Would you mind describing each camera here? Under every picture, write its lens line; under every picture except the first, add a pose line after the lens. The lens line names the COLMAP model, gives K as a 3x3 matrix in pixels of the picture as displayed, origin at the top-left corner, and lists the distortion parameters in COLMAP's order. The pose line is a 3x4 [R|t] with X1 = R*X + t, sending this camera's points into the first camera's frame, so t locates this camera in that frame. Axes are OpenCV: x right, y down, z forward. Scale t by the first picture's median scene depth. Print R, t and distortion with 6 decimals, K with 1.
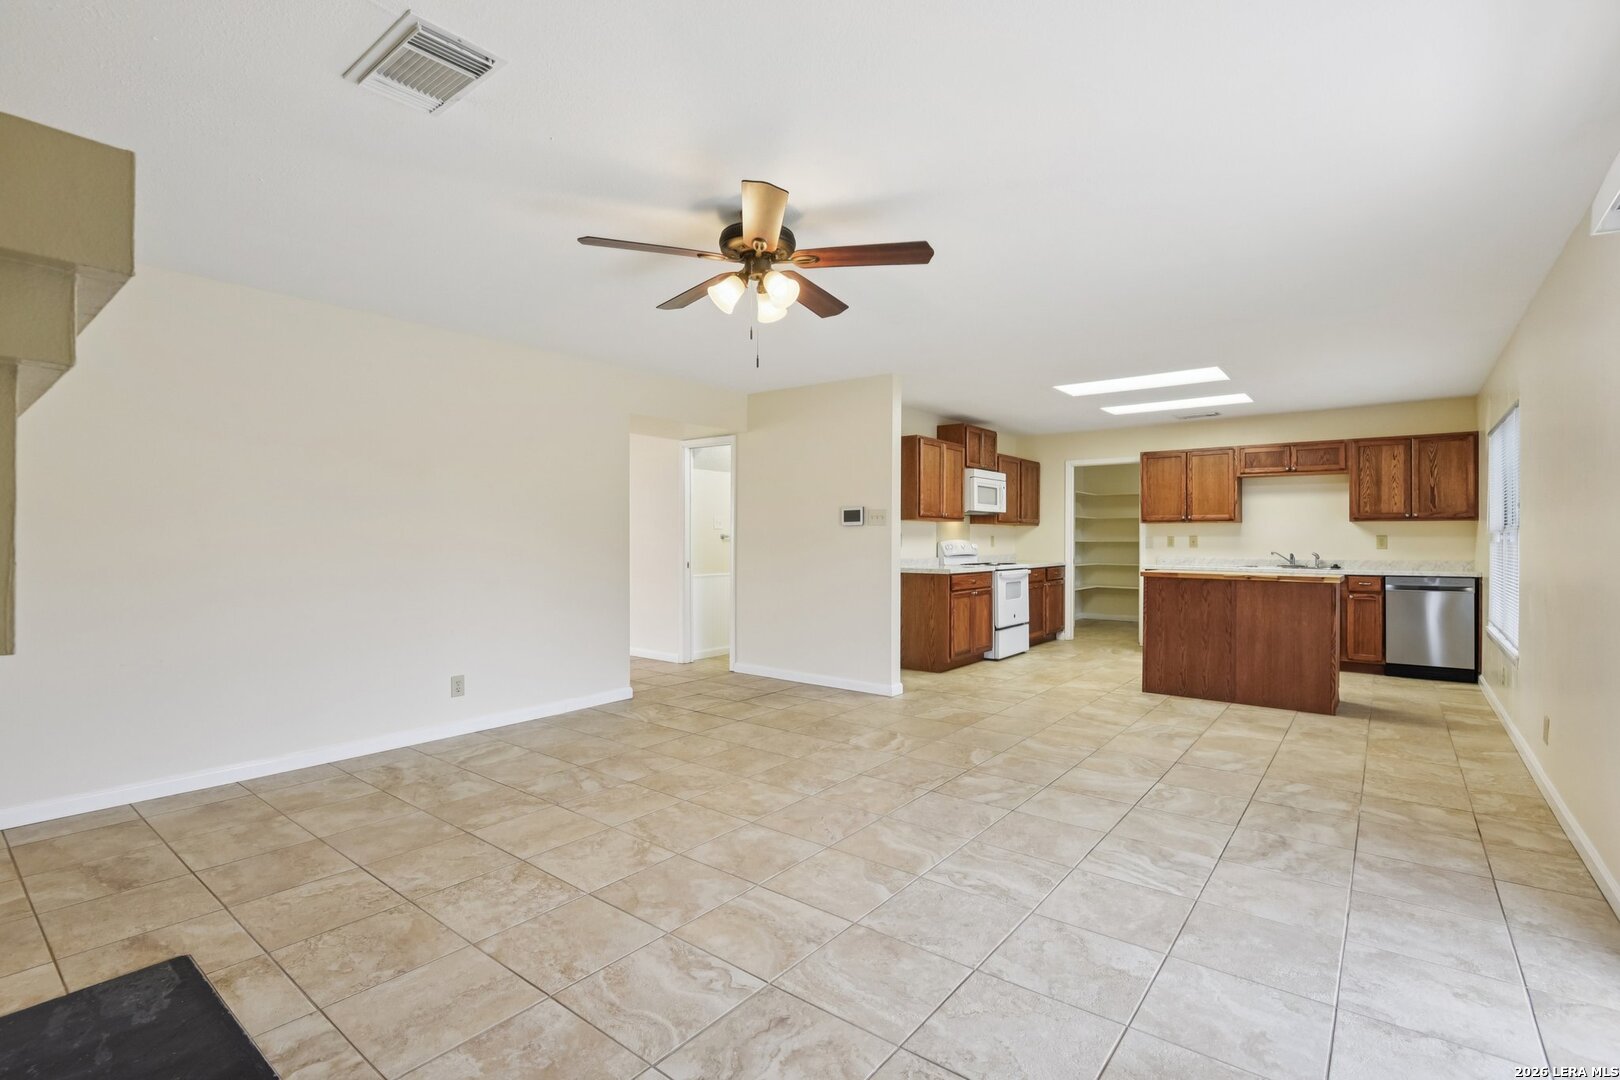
lens RADIAL K [[749.8, 0, 801.9], [0, 749.8, 534.6], [0, 0, 1]] dist [-0.014023, -0.000708]
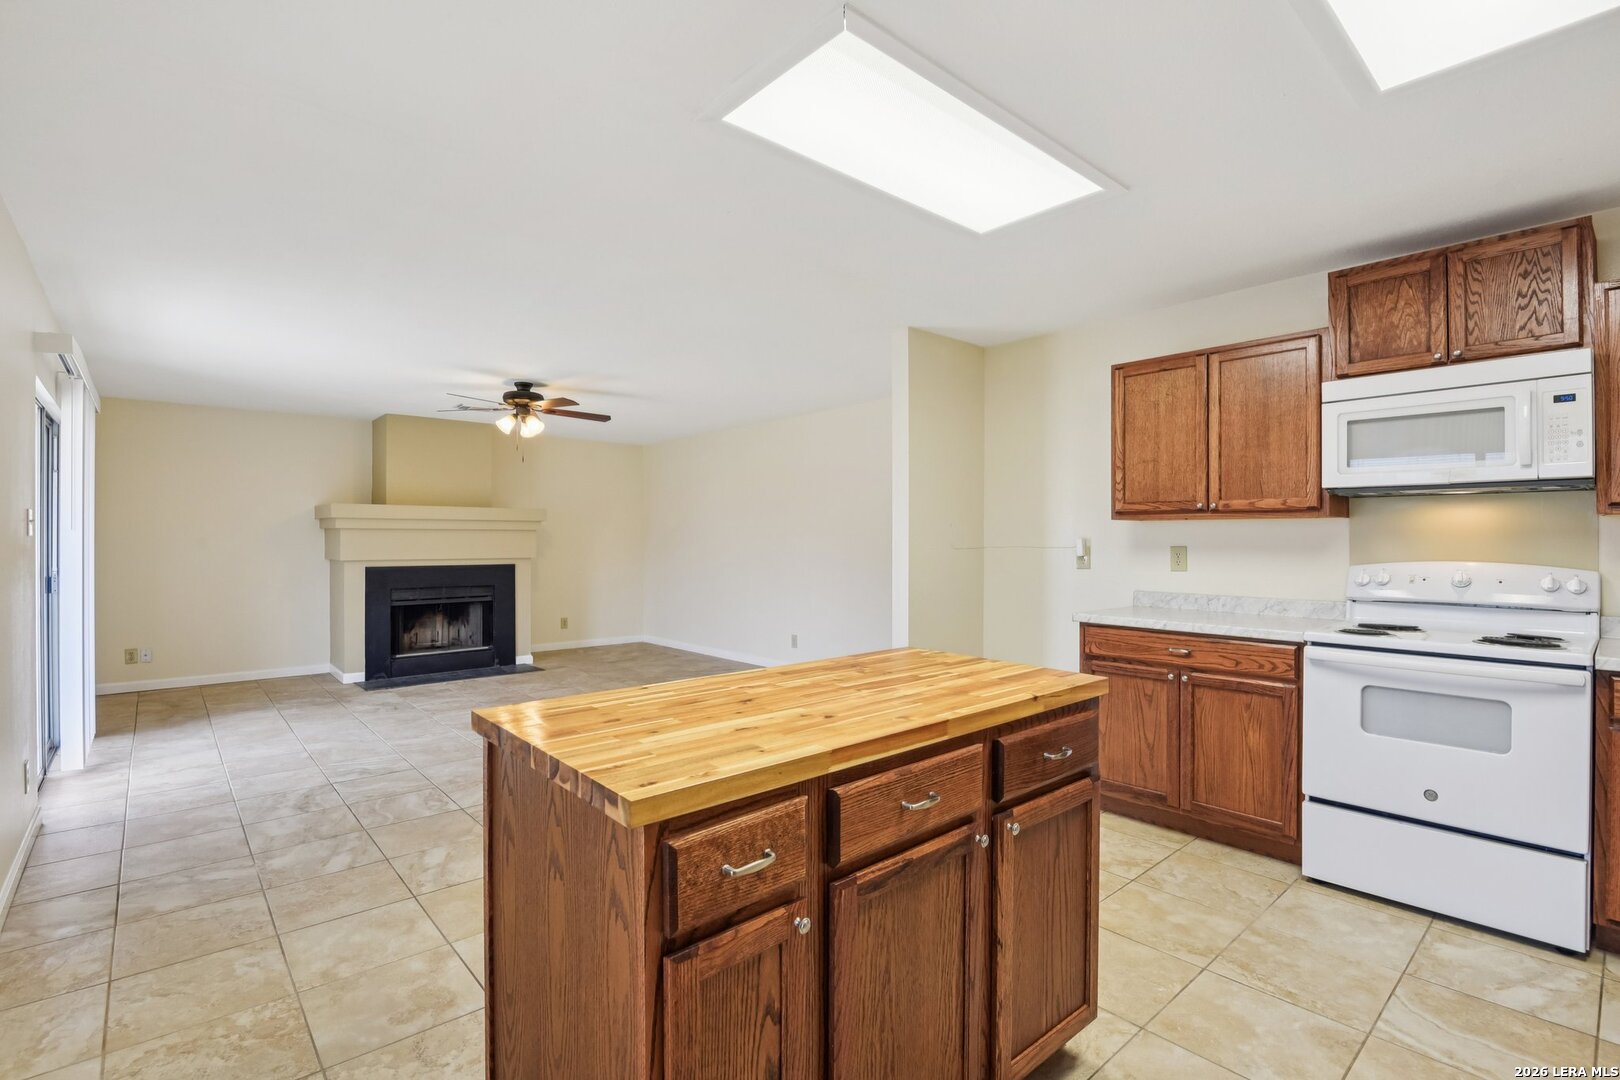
lens RADIAL K [[749.8, 0, 801.9], [0, 749.8, 534.6], [0, 0, 1]] dist [-0.014023, -0.000708]
pose [[-0.182211, -0.009375, -0.983215, 0.776272], [0.002080, 0.999949, -0.009920, -0.004566], [0.983257, -0.003852, -0.182182, 0.929676]]
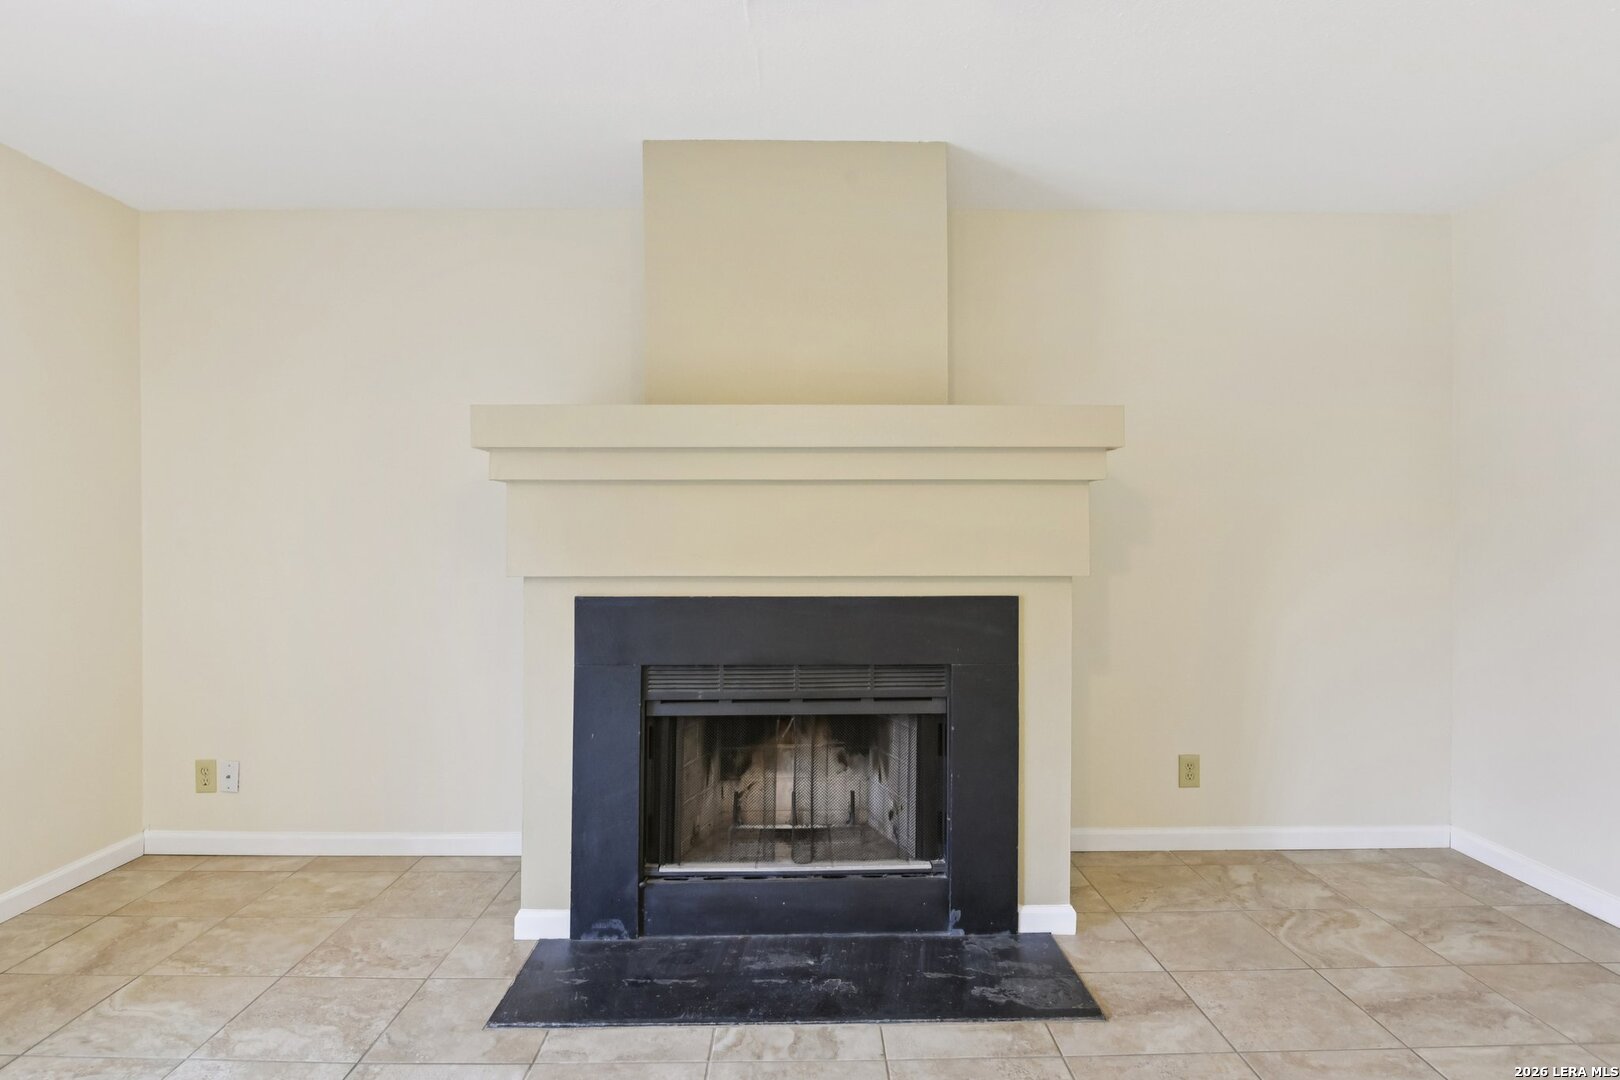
lens RADIAL K [[923.6, 0, 810.0], [0, 923.6, 540.0], [0, 0, 1]] dist [-0.030967, 0.000791]
pose [[-0.776176, 0.001400, -0.630515, 0.035442], [0.004074, 0.999988, -0.002795, 0.004055], [0.630503, -0.004738, -0.776172, 0.539111]]
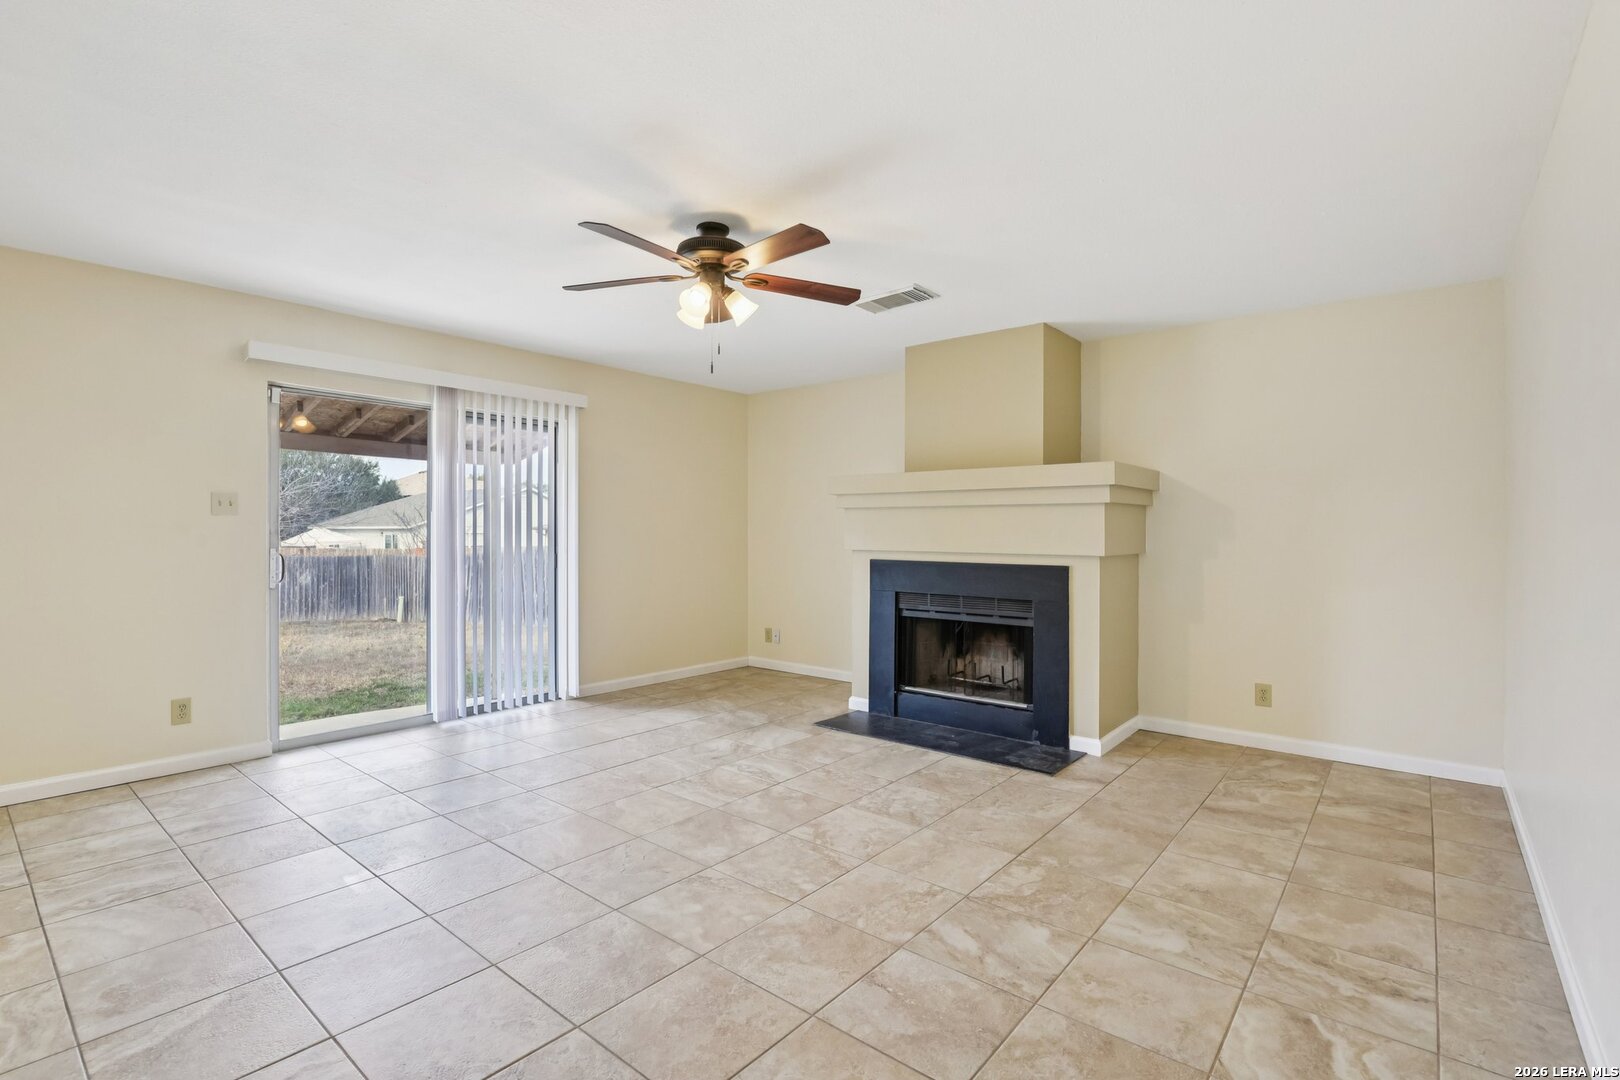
lens RADIAL K [[749.8, 0, 801.9], [0, 749.8, 534.6], [0, 0, 1]] dist [-0.014023, -0.000708]
pose [[-0.999700, -0.005665, 0.023816, -0.095625], [-0.005654, 0.999984, 0.000534, 0.002076], [-0.023819, 0.000400, -0.999716, 0.925335]]
